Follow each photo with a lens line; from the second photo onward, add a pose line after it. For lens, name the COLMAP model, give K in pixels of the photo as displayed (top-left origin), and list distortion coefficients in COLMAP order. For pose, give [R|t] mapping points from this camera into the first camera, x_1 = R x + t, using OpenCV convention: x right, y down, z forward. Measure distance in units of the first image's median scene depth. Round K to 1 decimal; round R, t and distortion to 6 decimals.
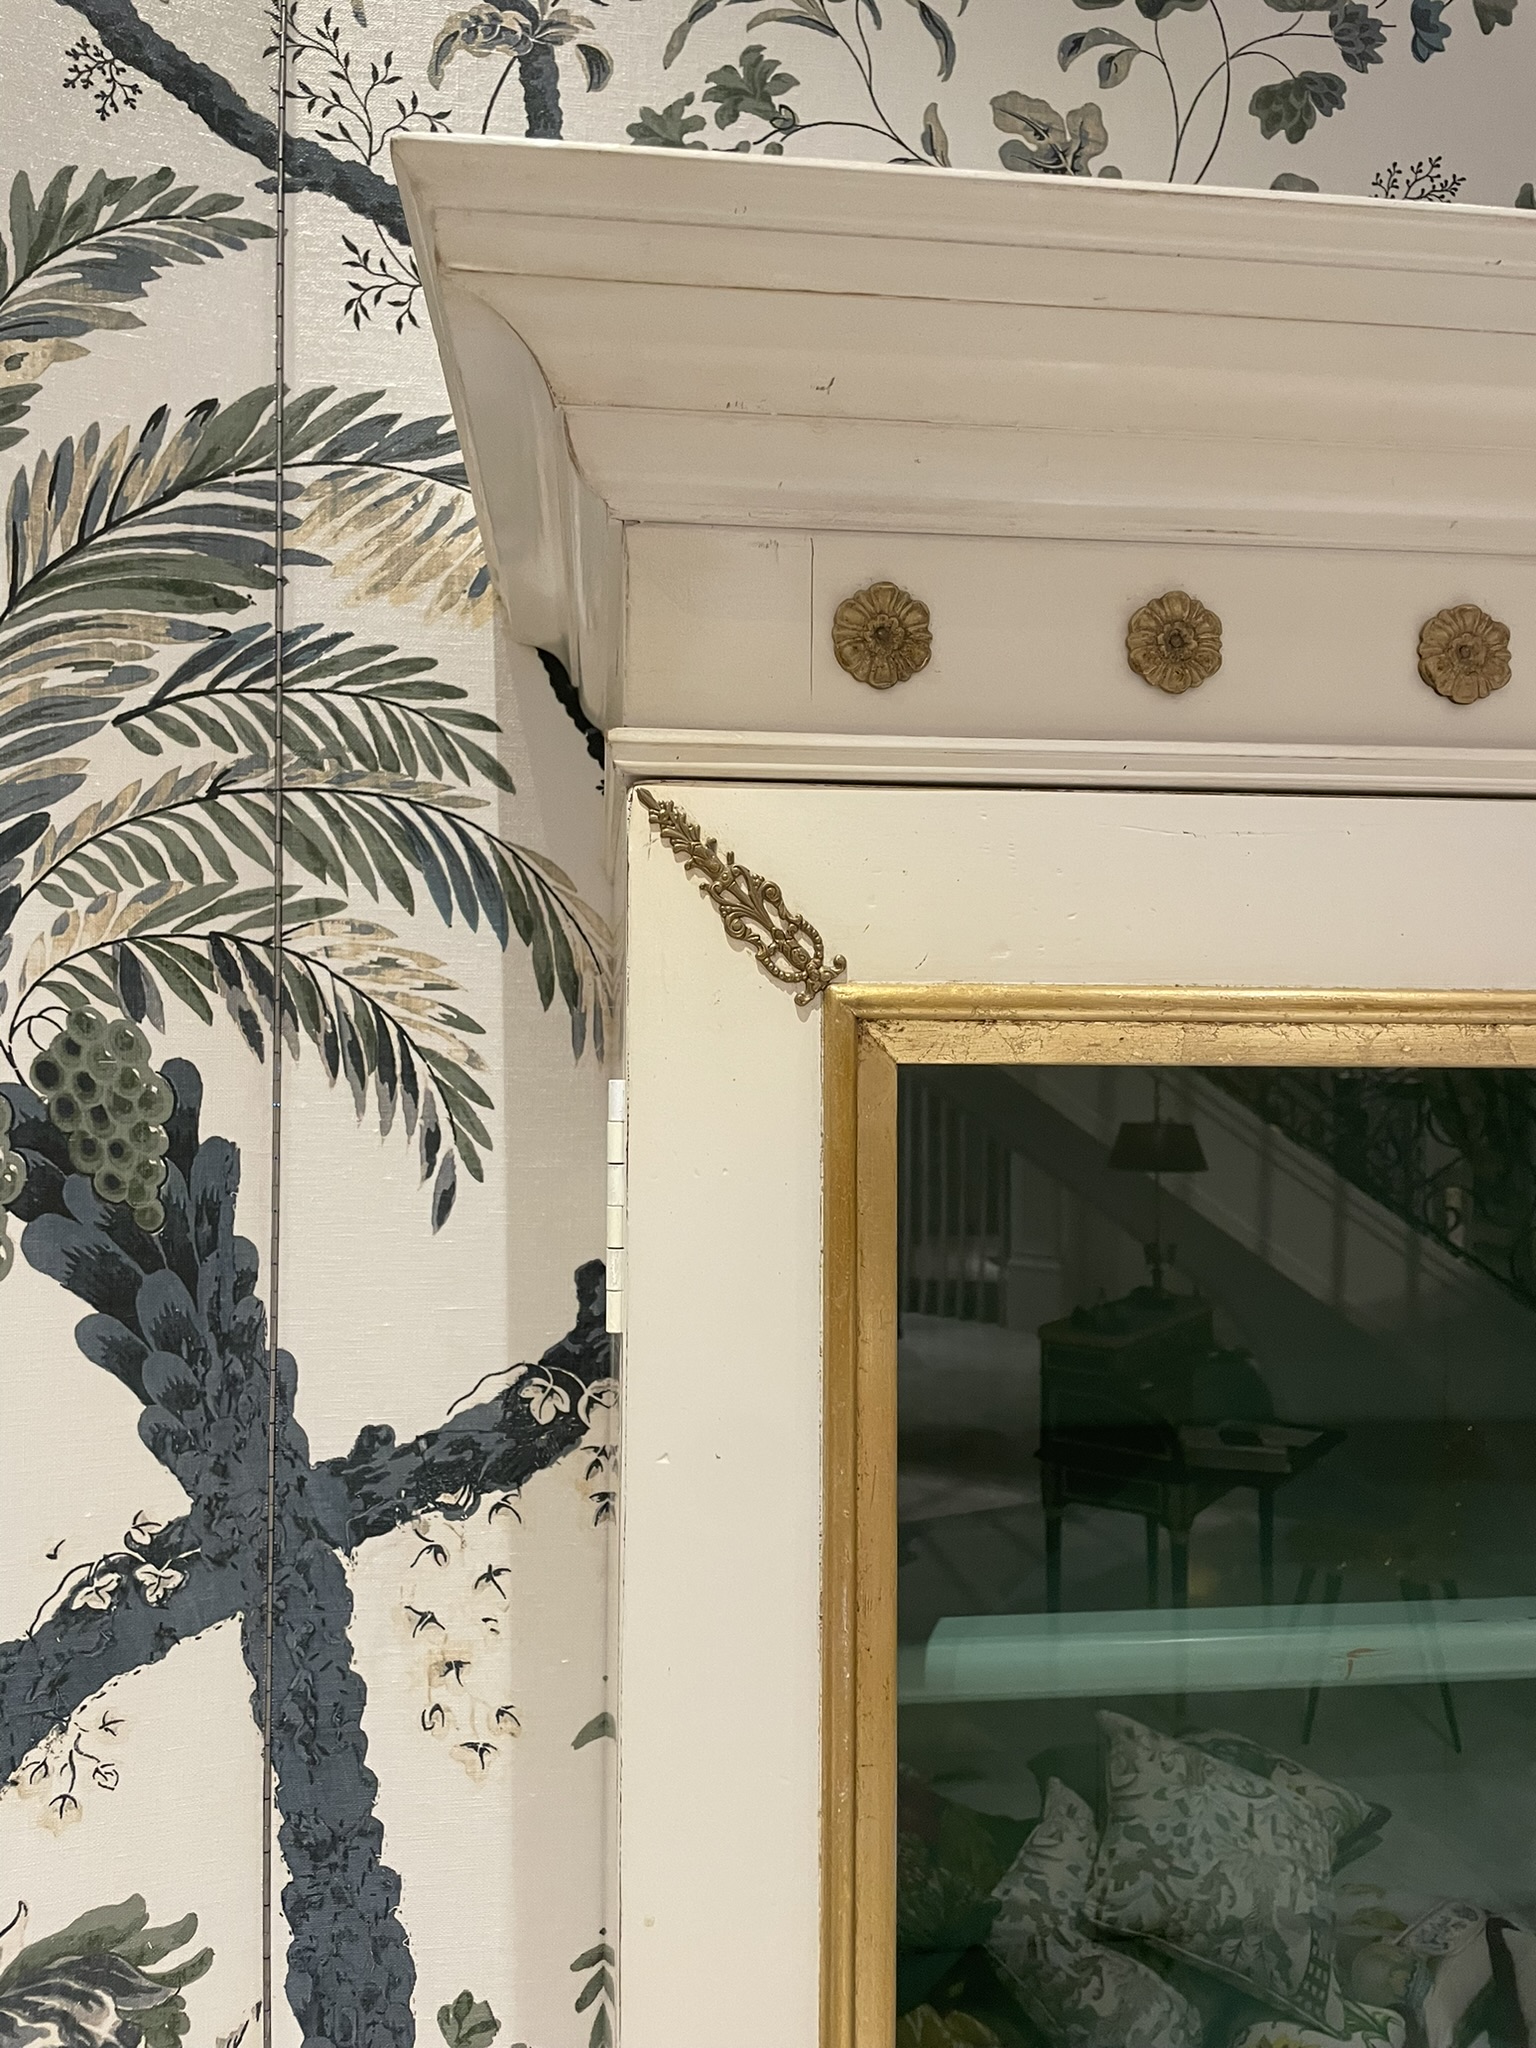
lens RADIAL K [[1557.2, 0, 776.7], [0, 1557.2, 1003.2], [0, 0, 1]] dist [0.080202, -0.105943]
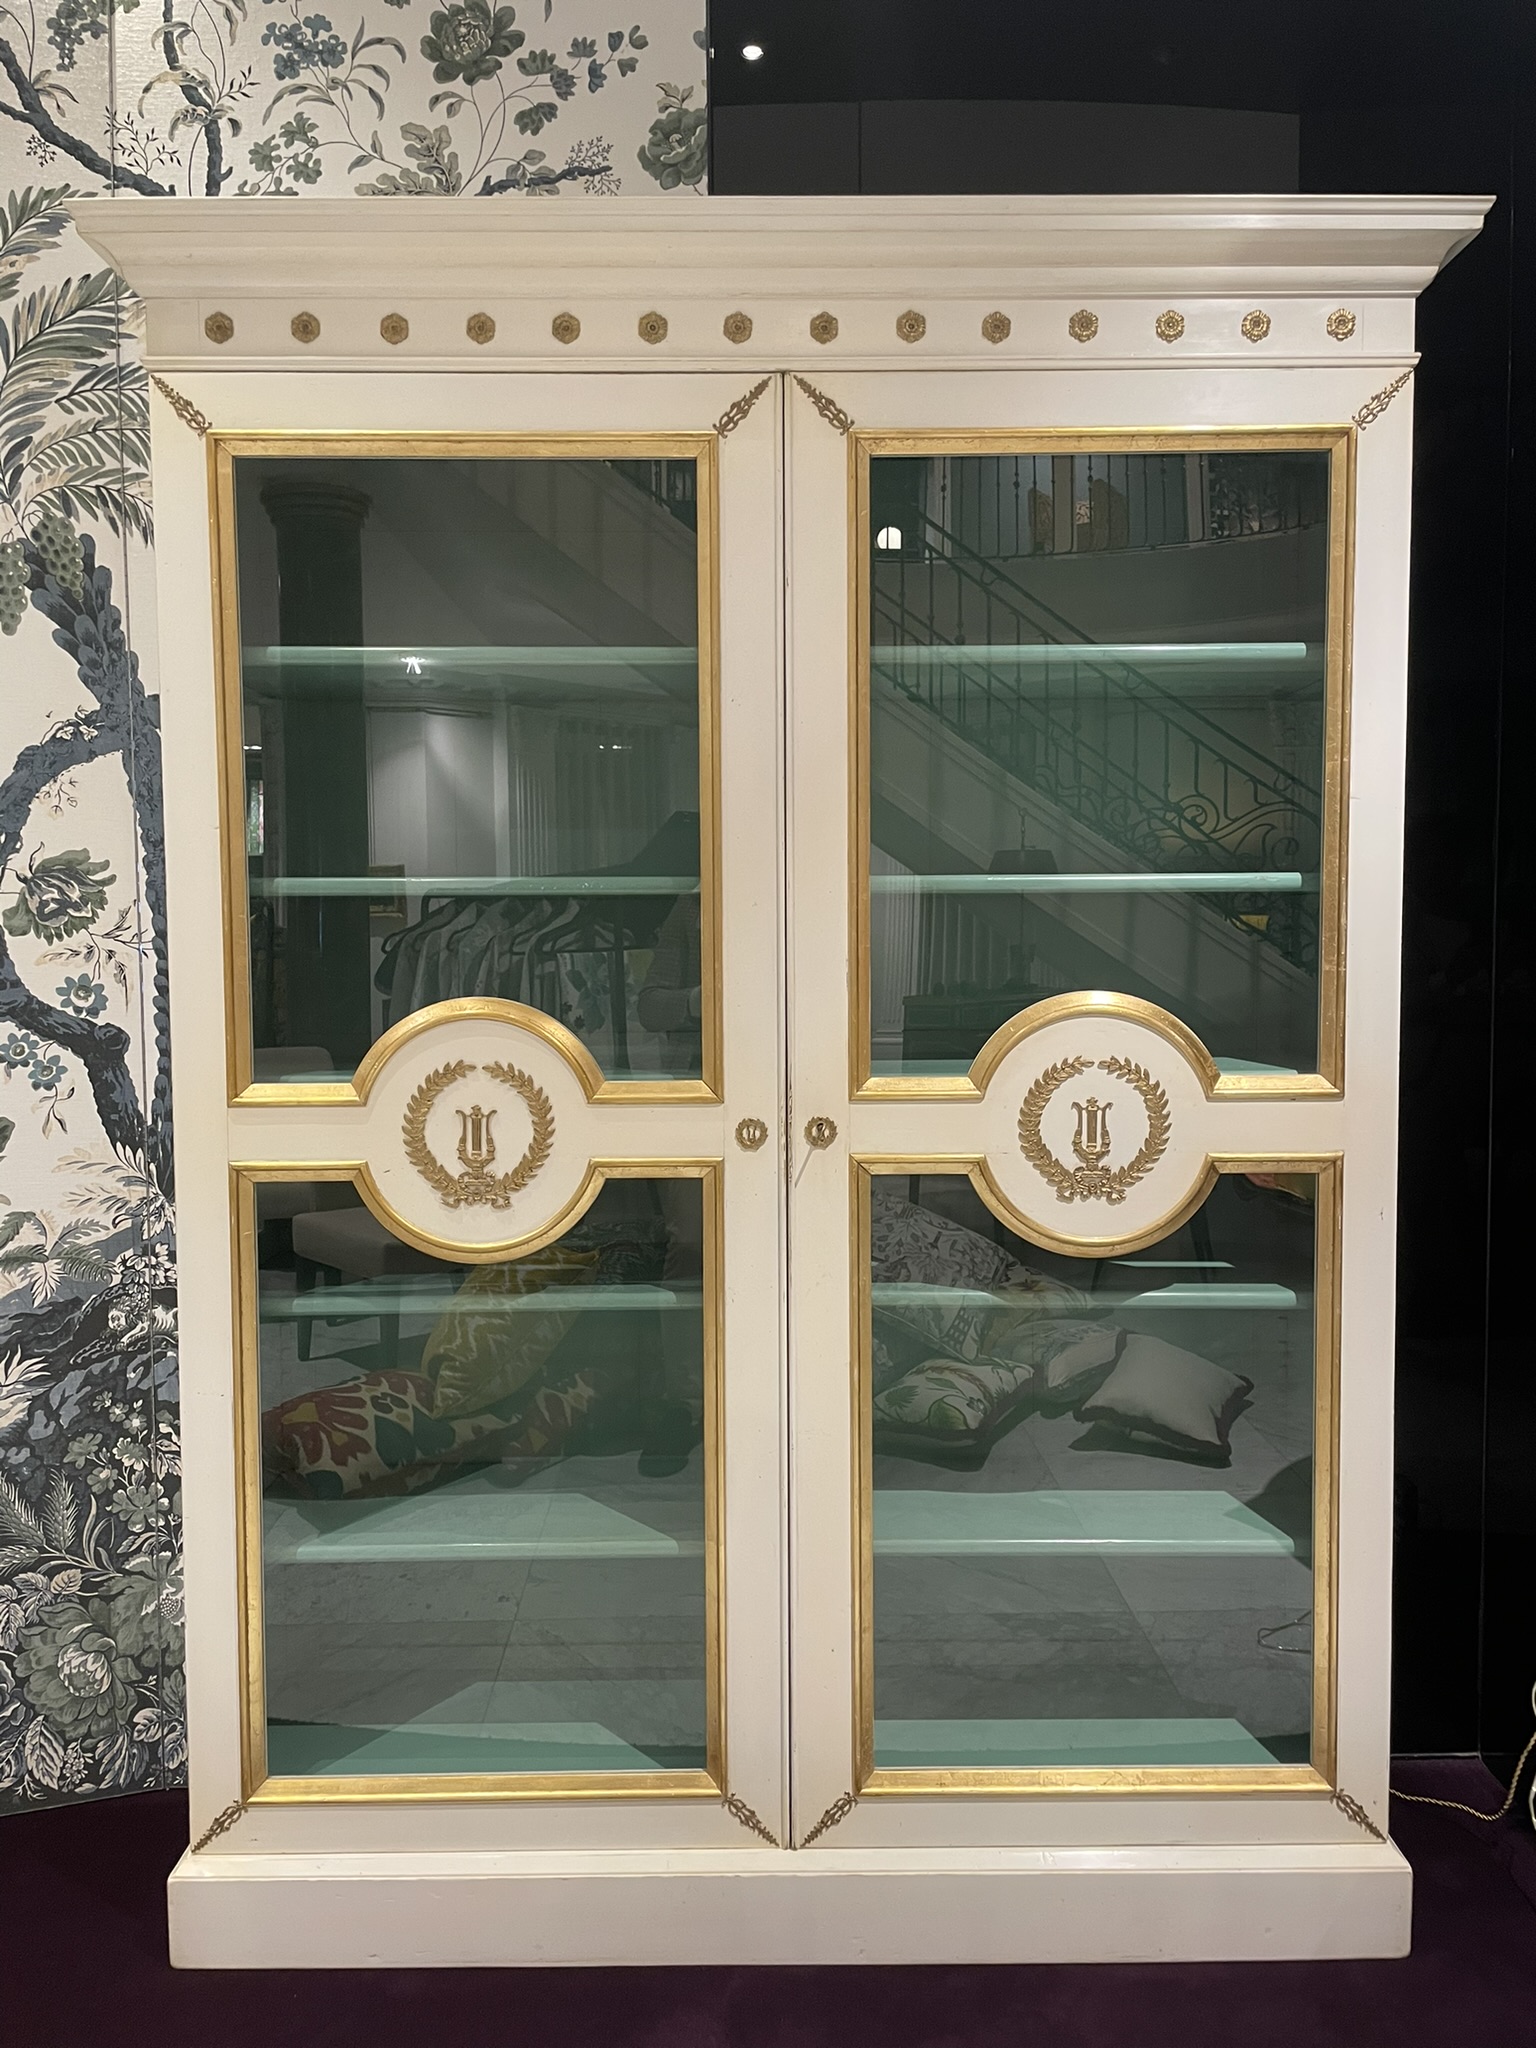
lens RADIAL K [[1557.2, 0, 763.8], [0, 1557.2, 1006.9], [0, 0, 1]] dist [0.080202, -0.105943]
pose [[0.993553, -0.004917, -0.113266, 1.031608], [0.013176, 0.997297, 0.072279, 0.643310], [0.112605, -0.073306, 0.990932, -1.531206]]
